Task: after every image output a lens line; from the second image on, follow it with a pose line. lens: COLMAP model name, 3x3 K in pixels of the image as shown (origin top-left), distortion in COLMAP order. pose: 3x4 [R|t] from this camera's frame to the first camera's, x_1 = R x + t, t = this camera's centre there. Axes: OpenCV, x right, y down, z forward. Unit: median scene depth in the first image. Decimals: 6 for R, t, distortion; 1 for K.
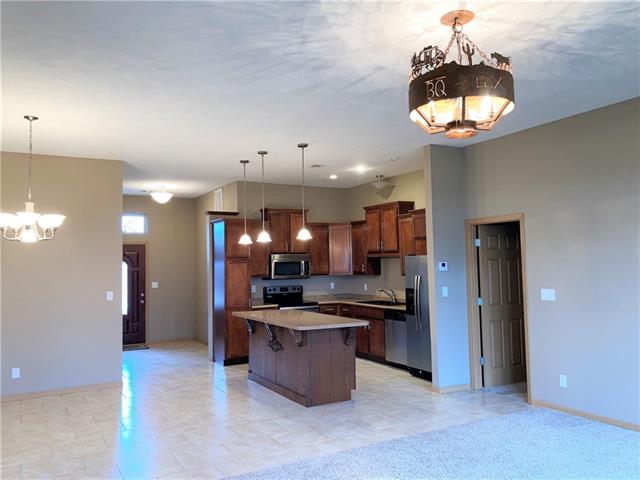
lens RADIAL K [[516.9, 0, 320.0], [0, 516.9, 240.0], [0, 0, 1]] dist [0.050274, -0.090134]
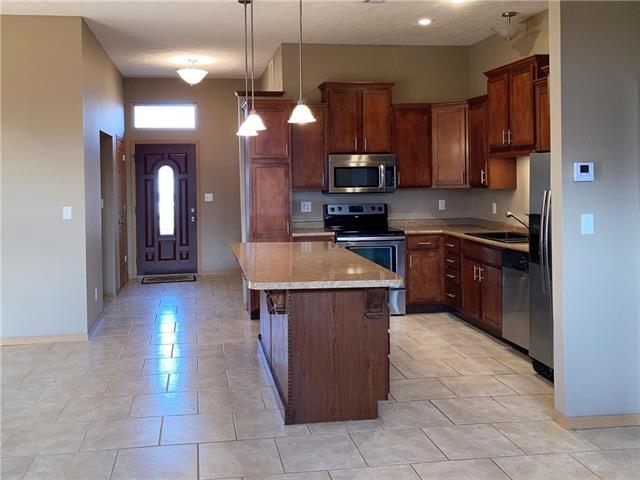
lens RADIAL K [[622.0, 0, 279.3], [0, 622.0, 185.1], [0, 0, 1]] dist [0.113277, -0.246983]
pose [[0.926985, 0.011108, -0.374933, 0.148150], [0.013315, 0.997957, 0.062487, 0.017207], [0.374861, -0.062917, 0.924943, 0.267103]]
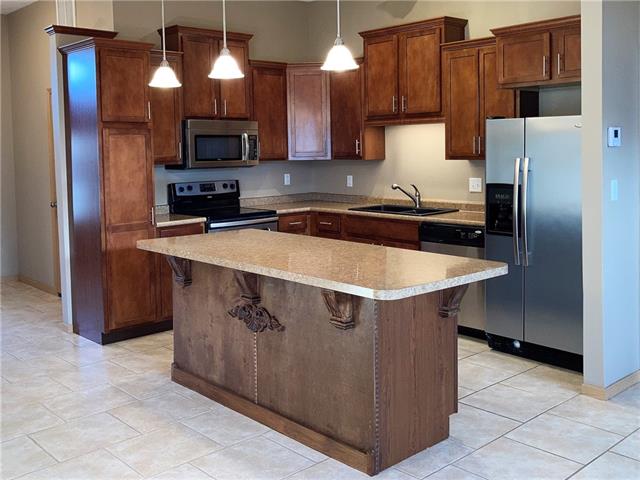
lens RADIAL K [[665.1, 0, 307.8], [0, 665.1, 186.6], [0, 0, 1]] dist [0.069769, -0.135696]
pose [[0.977112, -0.012096, 0.212381, -0.125248], [-0.009524, 0.994893, 0.100480, 0.028301], [-0.212512, -0.100203, 0.972007, 0.352008]]
